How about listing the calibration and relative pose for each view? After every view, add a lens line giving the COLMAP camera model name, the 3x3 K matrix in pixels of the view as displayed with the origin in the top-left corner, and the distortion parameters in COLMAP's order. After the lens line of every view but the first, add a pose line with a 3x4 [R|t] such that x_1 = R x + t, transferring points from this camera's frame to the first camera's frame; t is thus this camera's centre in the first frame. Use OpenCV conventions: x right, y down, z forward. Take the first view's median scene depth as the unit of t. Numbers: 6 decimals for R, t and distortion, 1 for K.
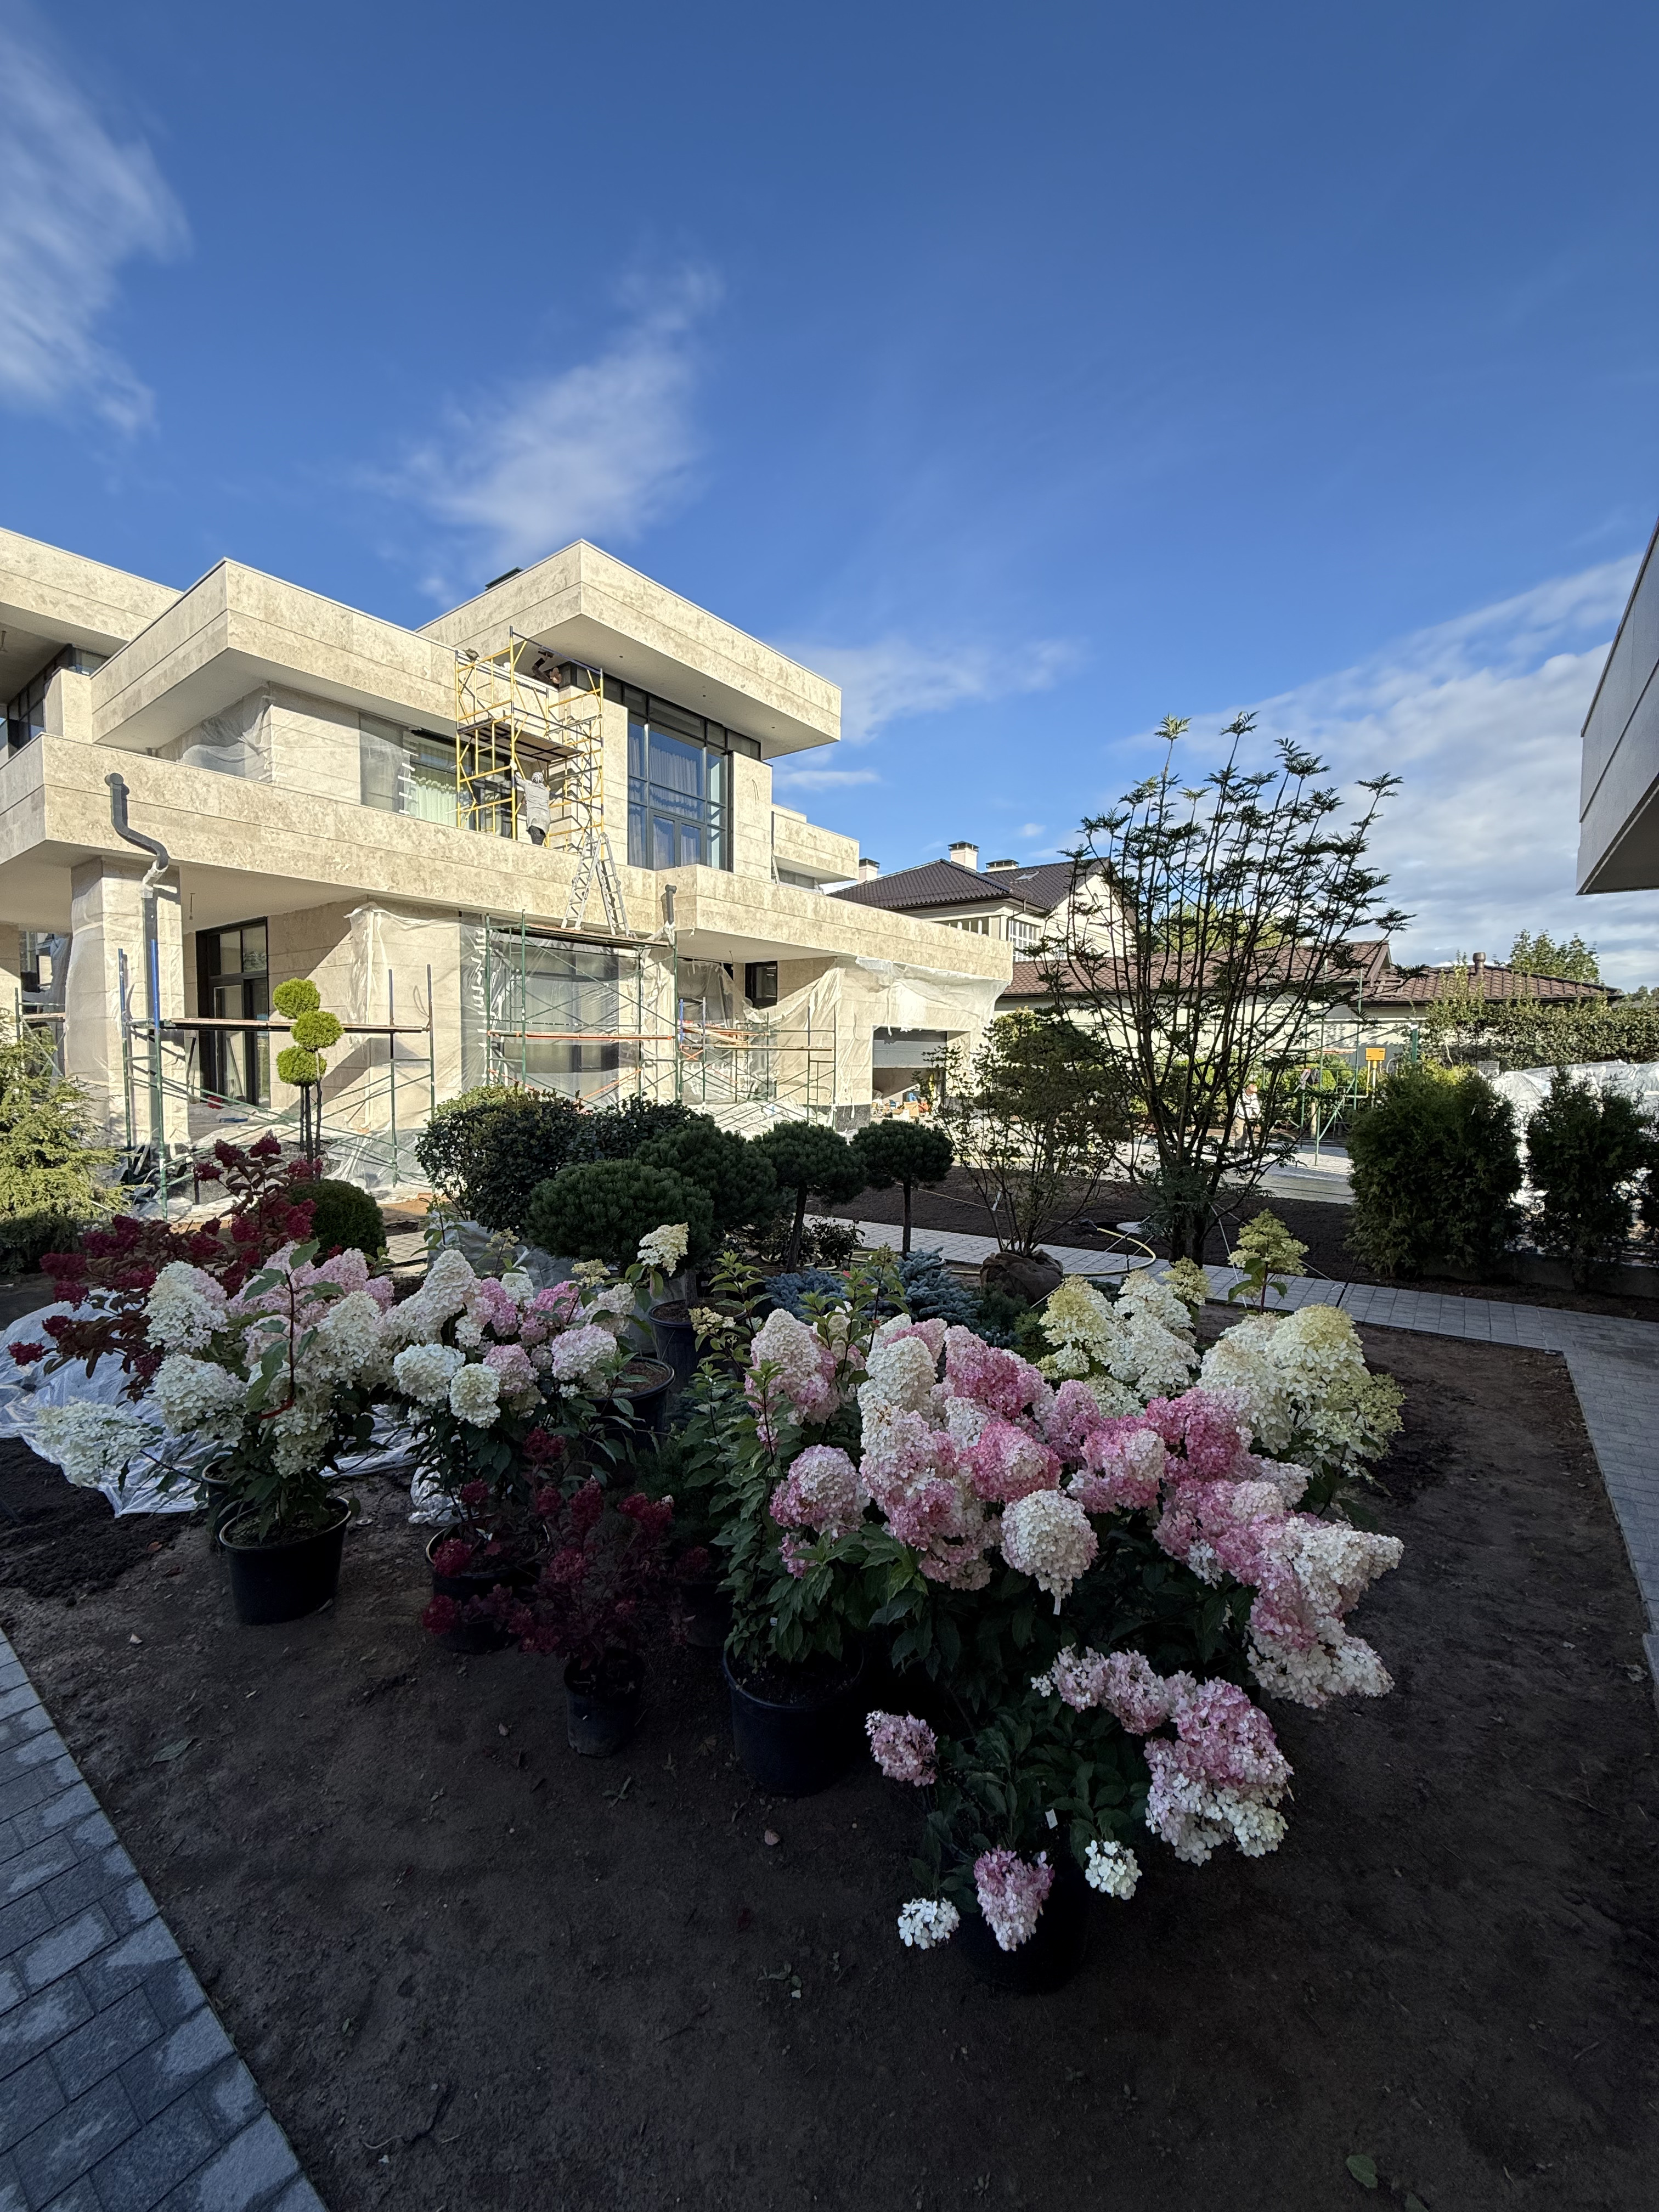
lens RADIAL K [[869.8, 0, 829.5], [0, 869.8, 1106.0], [0, 0, 1]] dist [-0.001156, 0.000059]
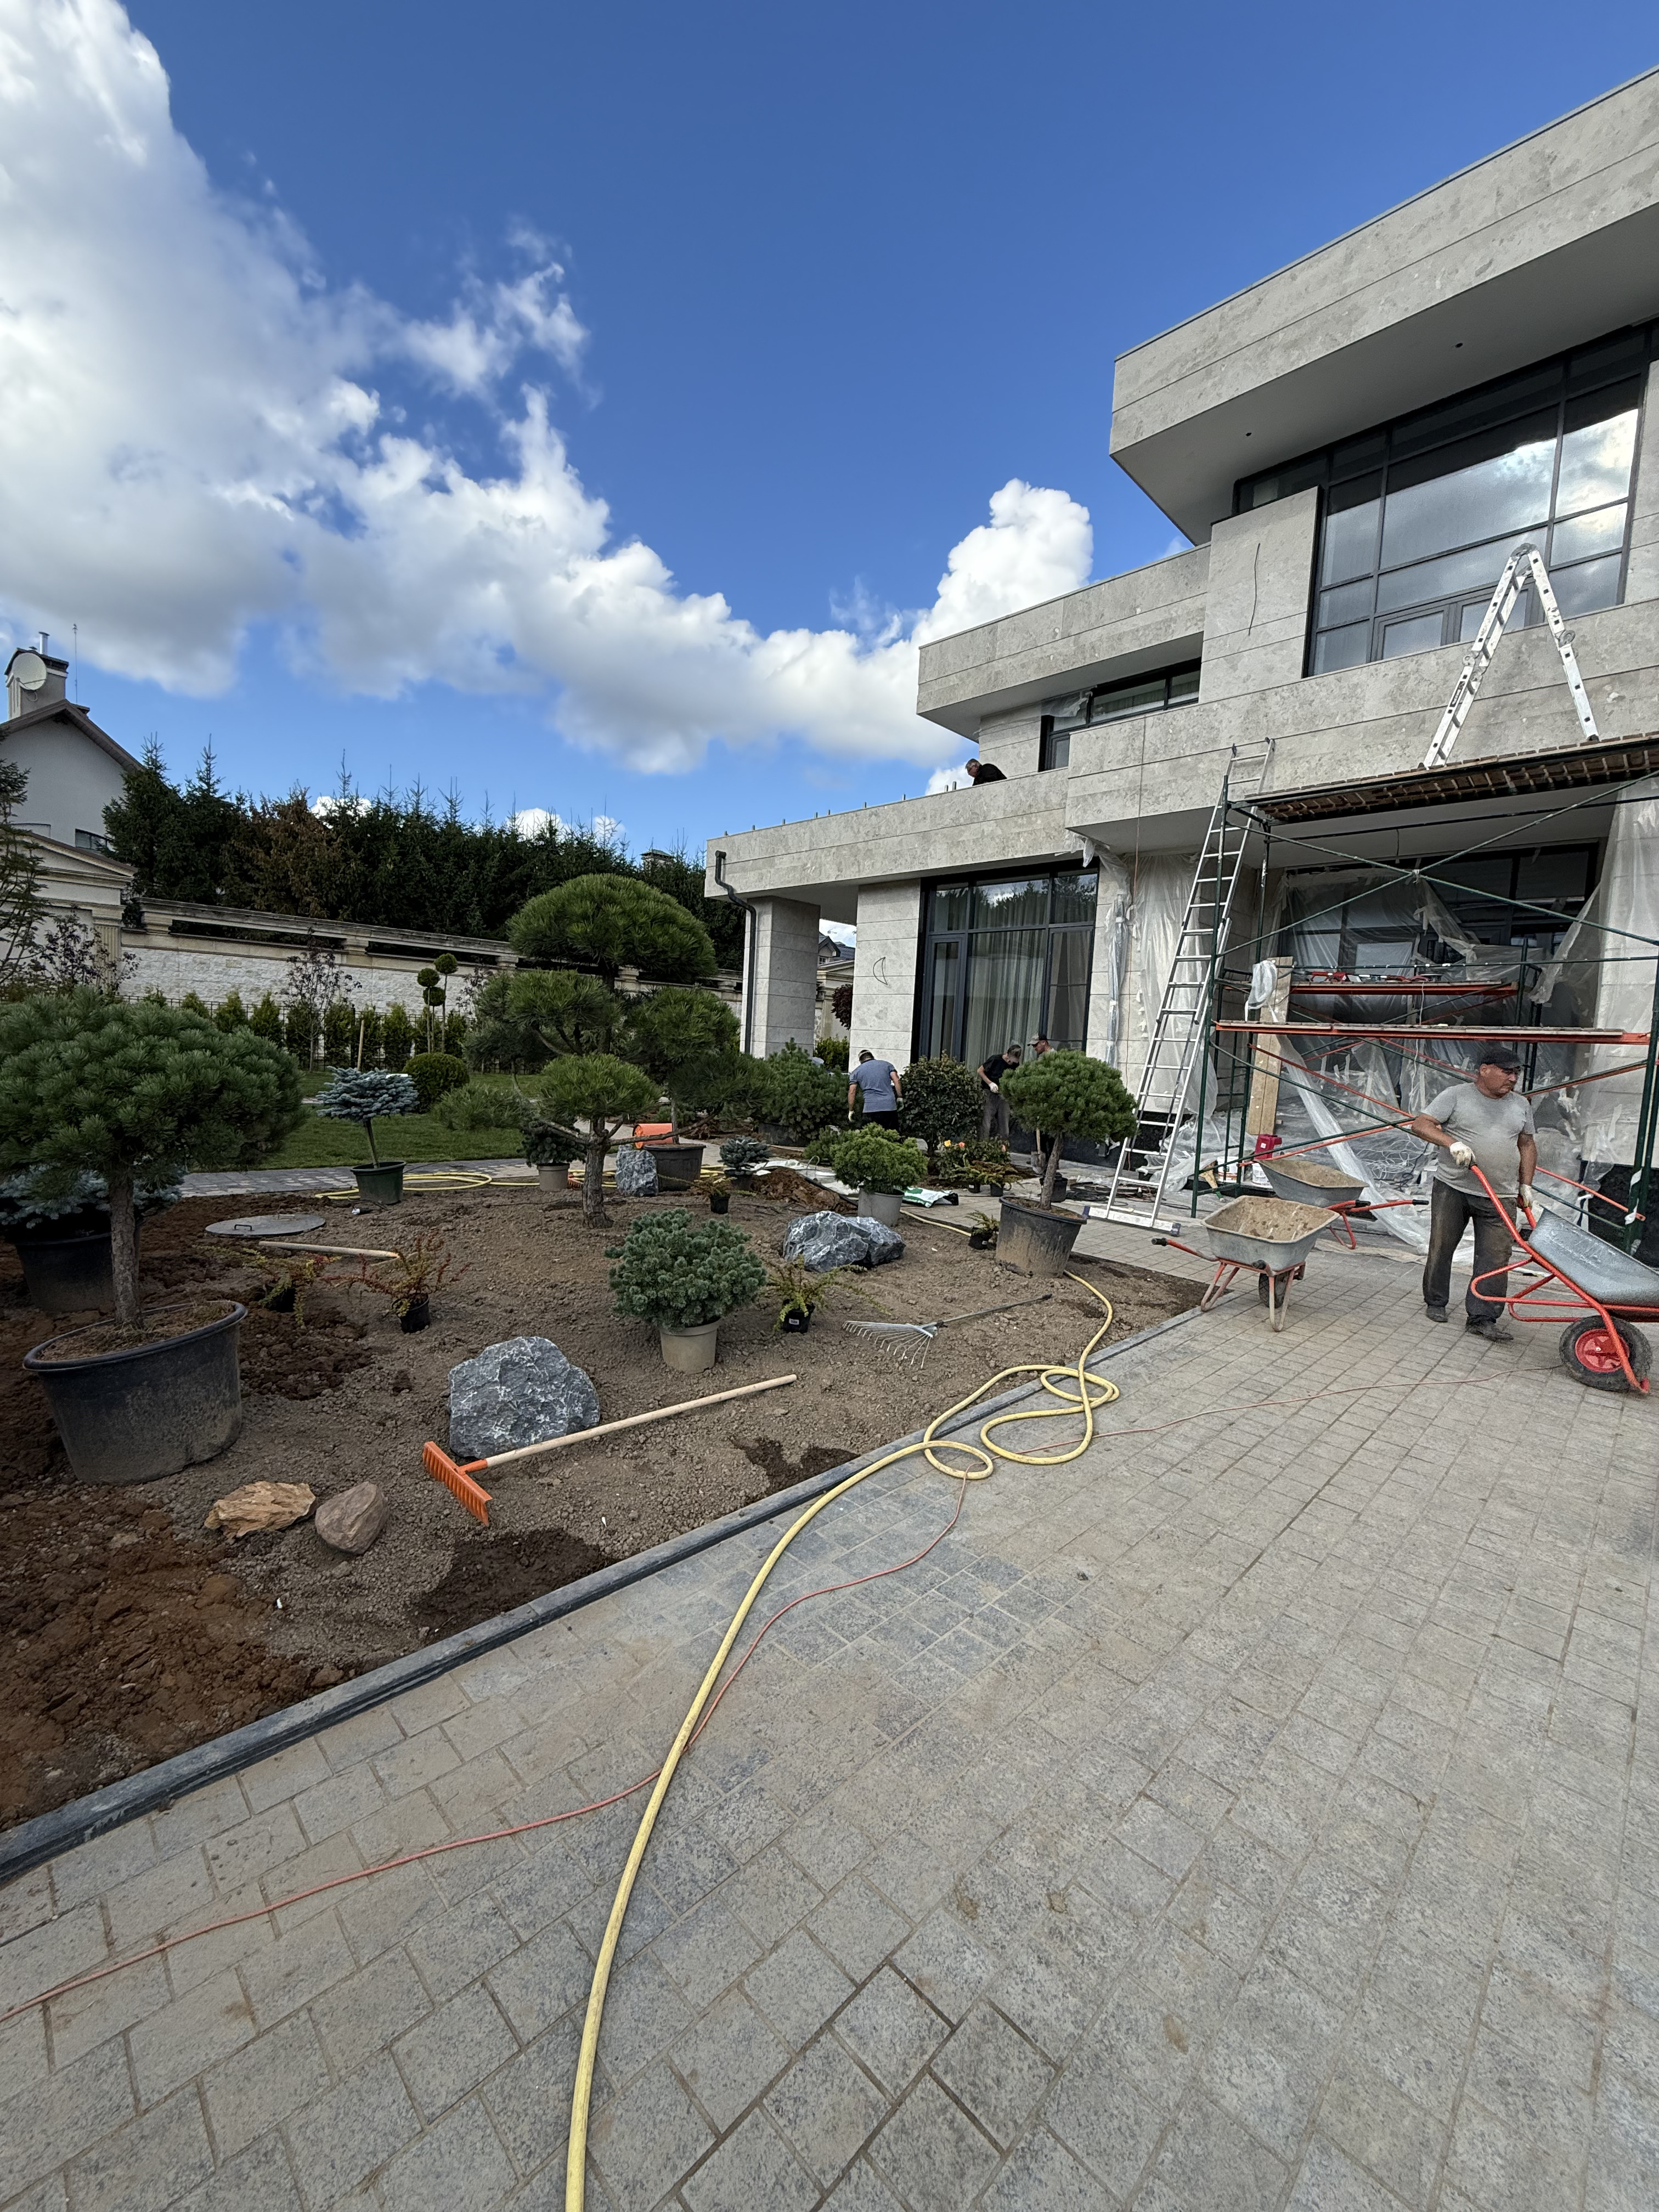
lens RADIAL K [[869.8, 0, 829.5], [0, 869.8, 1106.0], [0, 0, 1]] dist [-0.001156, 0.000059]
pose [[-0.139481, 0.052111, -0.988853, 0.554519], [-0.118471, 0.990563, 0.068912, -0.014751], [0.983112, 0.126762, -0.131992, 0.938434]]
